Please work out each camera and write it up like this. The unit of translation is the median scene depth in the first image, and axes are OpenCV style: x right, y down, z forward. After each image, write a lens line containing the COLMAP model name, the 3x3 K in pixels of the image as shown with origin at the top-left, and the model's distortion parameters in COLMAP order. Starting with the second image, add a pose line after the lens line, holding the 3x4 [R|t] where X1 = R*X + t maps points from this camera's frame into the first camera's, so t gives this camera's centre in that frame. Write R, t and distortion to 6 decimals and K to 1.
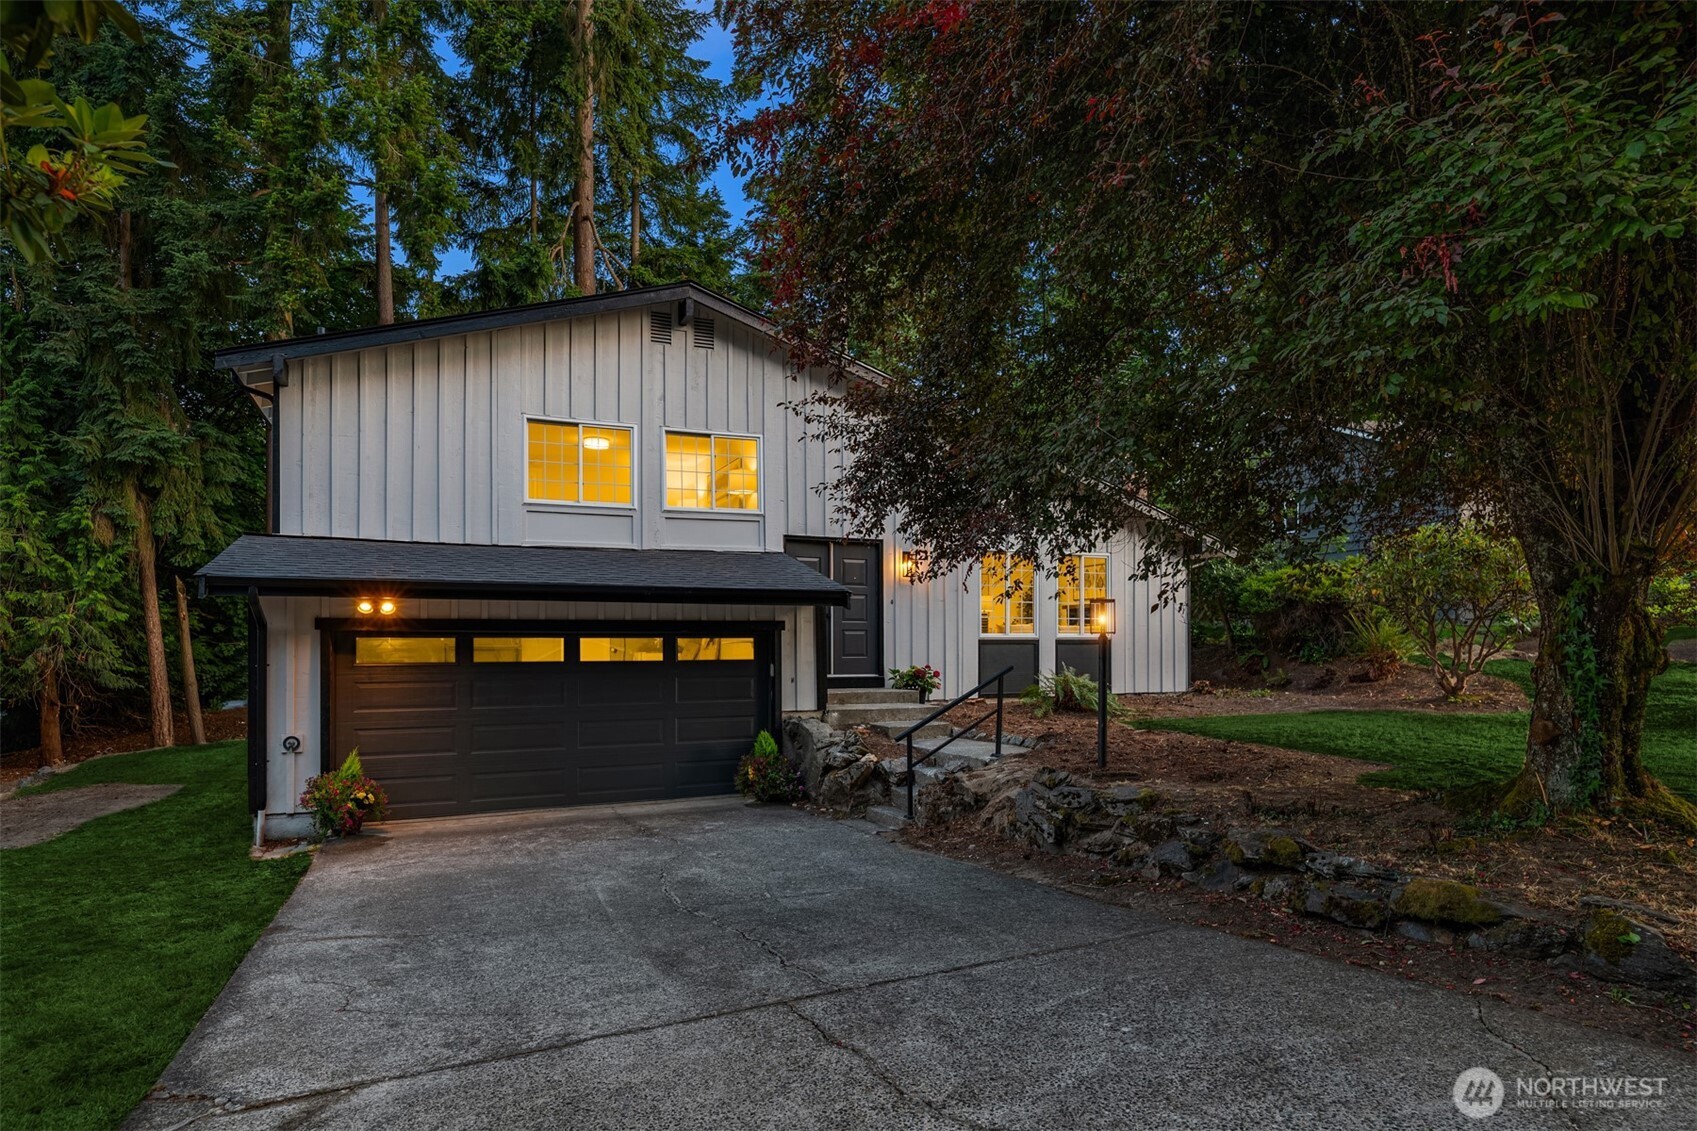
lens RADIAL K [[935.1, 0, 848.7], [0, 935.1, 630.9], [0, 0, 1]] dist [-0.003692, -0.003947]
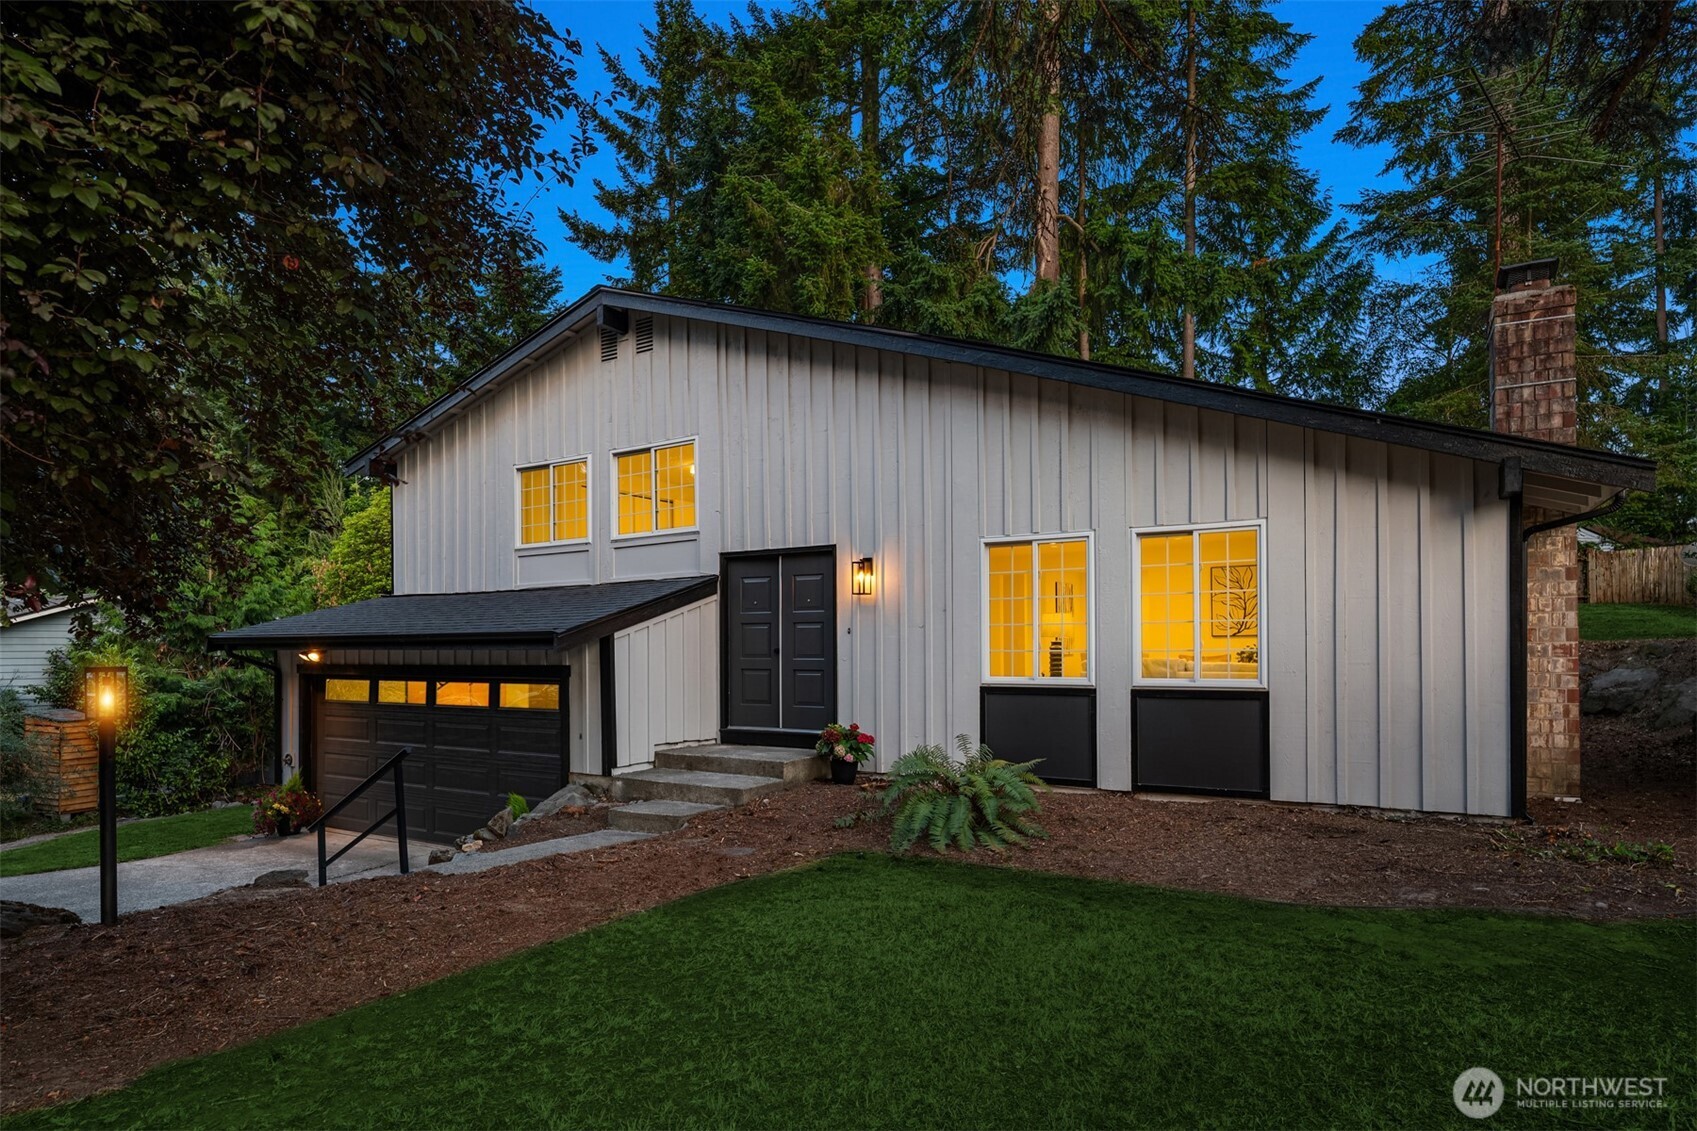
lens RADIAL K [[935.1, 0, 861.9], [0, 935.1, 640.4], [0, 0, 1]] dist [-0.003692, -0.003947]
pose [[0.578860, -0.007210, -0.815395, 0.628385], [0.017112, 0.999848, 0.003306, -0.025536], [0.815247, -0.015866, 0.578896, 0.591475]]
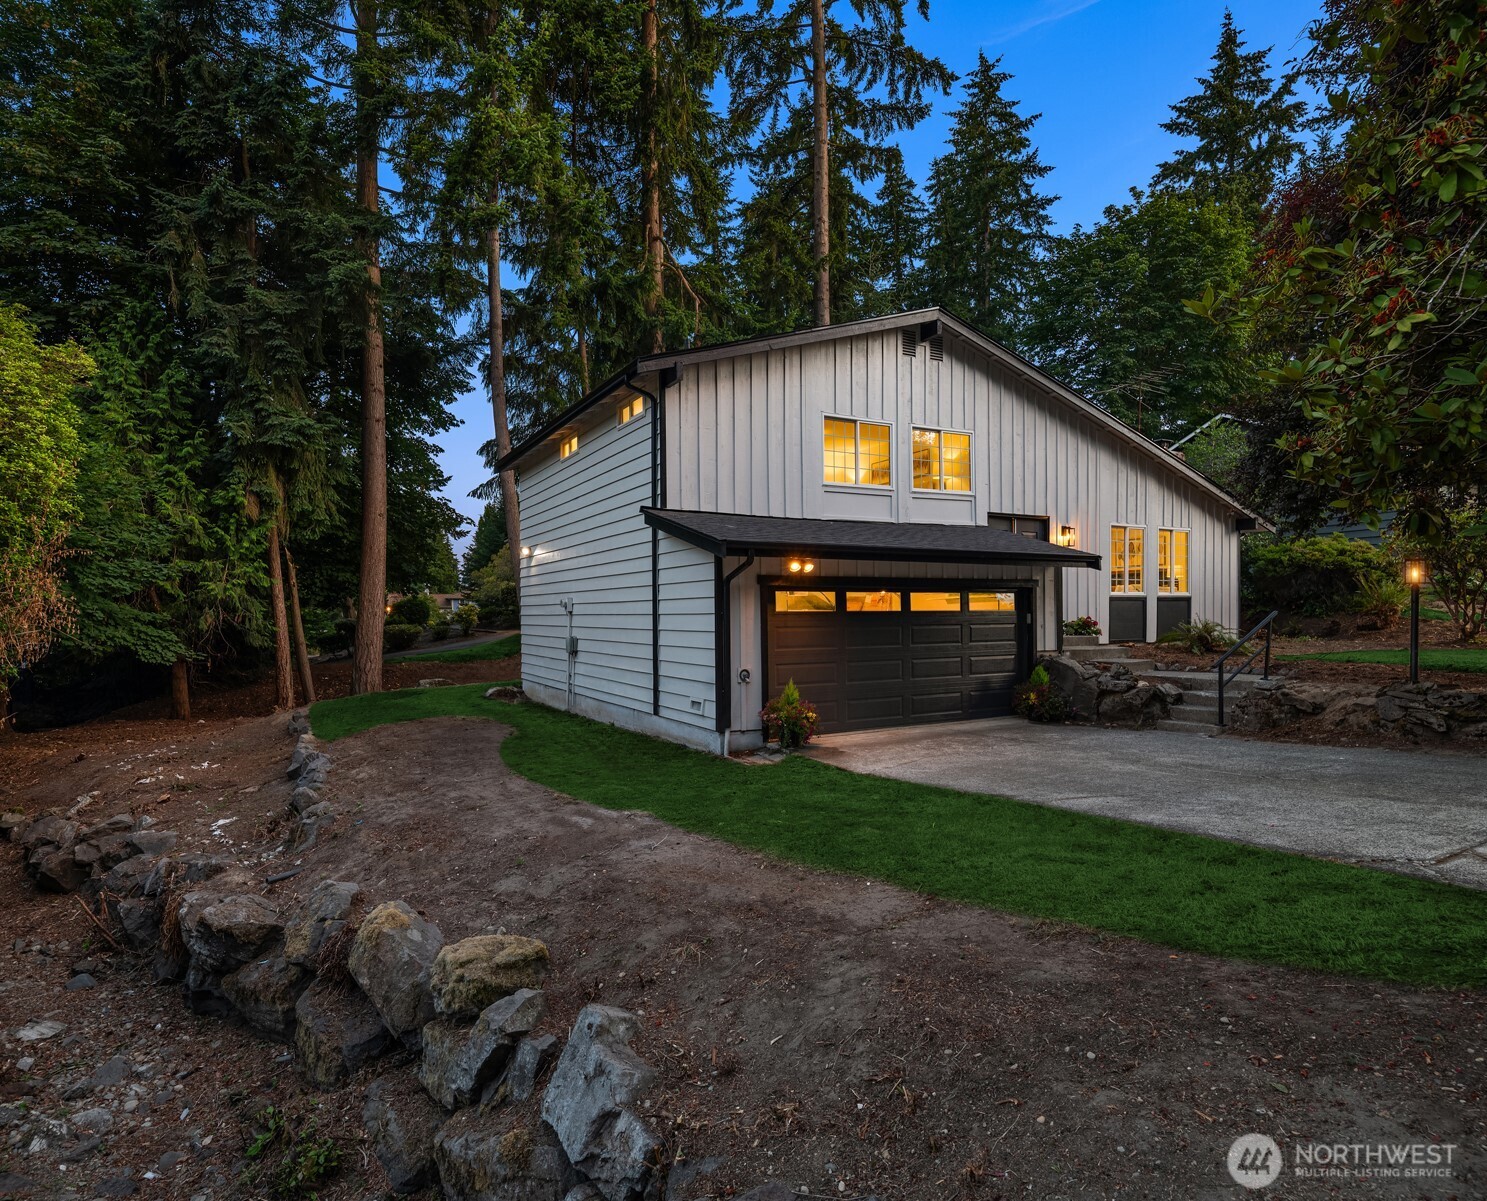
lens RADIAL K [[831.5, 0, 743.2], [0, 831.5, 615.0], [0, 0, 1]] dist [-0.004507, 0.000218]
pose [[0.997108, -0.004863, 0.075840, -0.449513], [0.003649, 0.999863, 0.016135, 0.014331], [-0.075908, -0.015812, 0.996989, -0.074467]]
